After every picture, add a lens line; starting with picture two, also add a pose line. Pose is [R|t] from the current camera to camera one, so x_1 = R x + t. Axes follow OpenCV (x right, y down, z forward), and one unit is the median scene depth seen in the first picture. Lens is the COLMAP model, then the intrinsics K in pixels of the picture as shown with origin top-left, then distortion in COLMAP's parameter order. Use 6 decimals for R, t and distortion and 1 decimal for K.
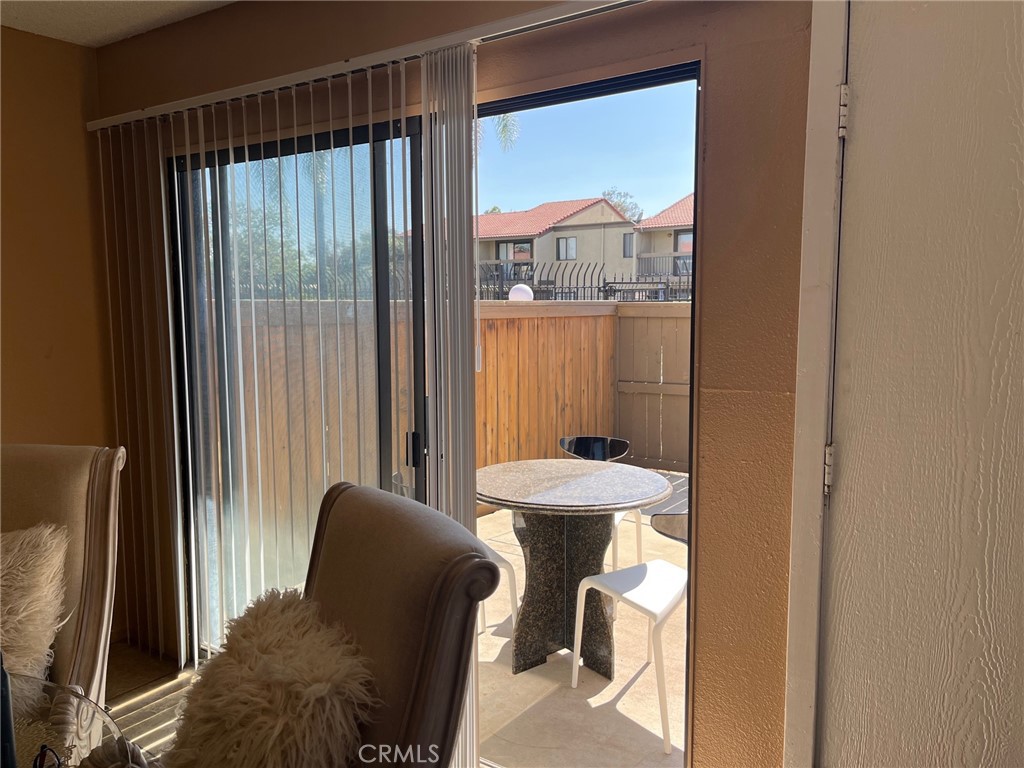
lens RADIAL K [[782.2, 0, 508.6], [0, 782.2, 383.7], [0, 0, 1]] dist [0.024772, -0.010511]
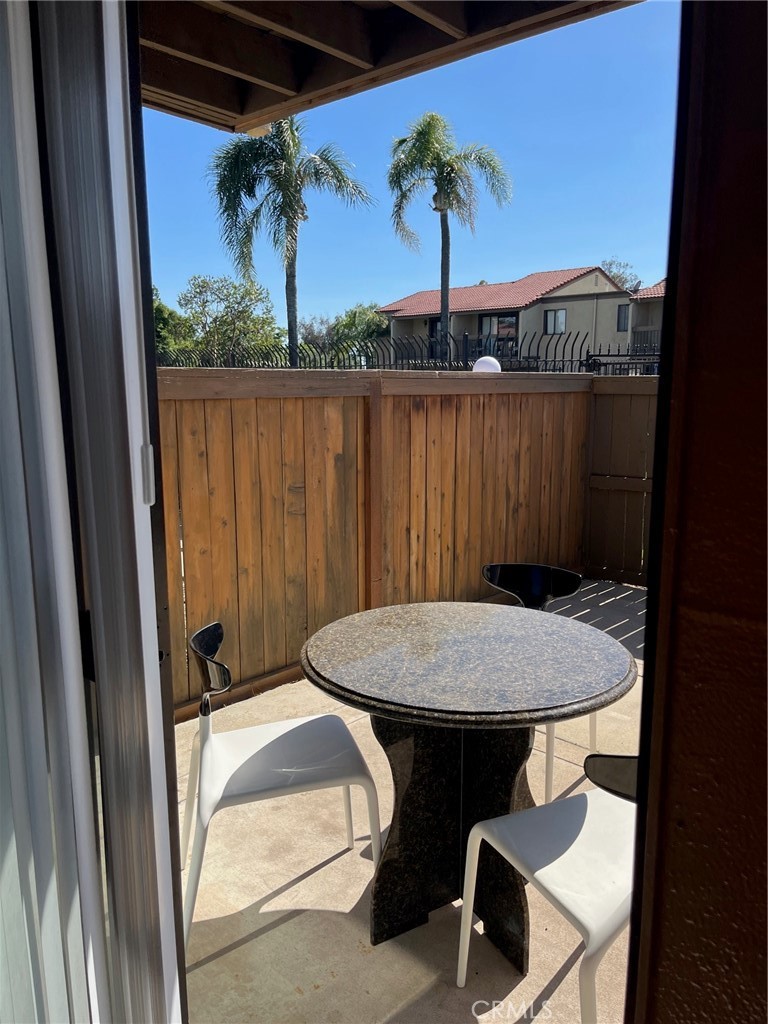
lens RADIAL K [[782.2, 0, 388.0], [0, 782.2, 518.5], [0, 0, 1]] dist [0.024772, -0.010511]
pose [[0.990621, 0.029220, -0.133479, 0.044509], [-0.019731, 0.997219, 0.071871, -0.012910], [0.135208, -0.068563, 0.988442, 0.177681]]
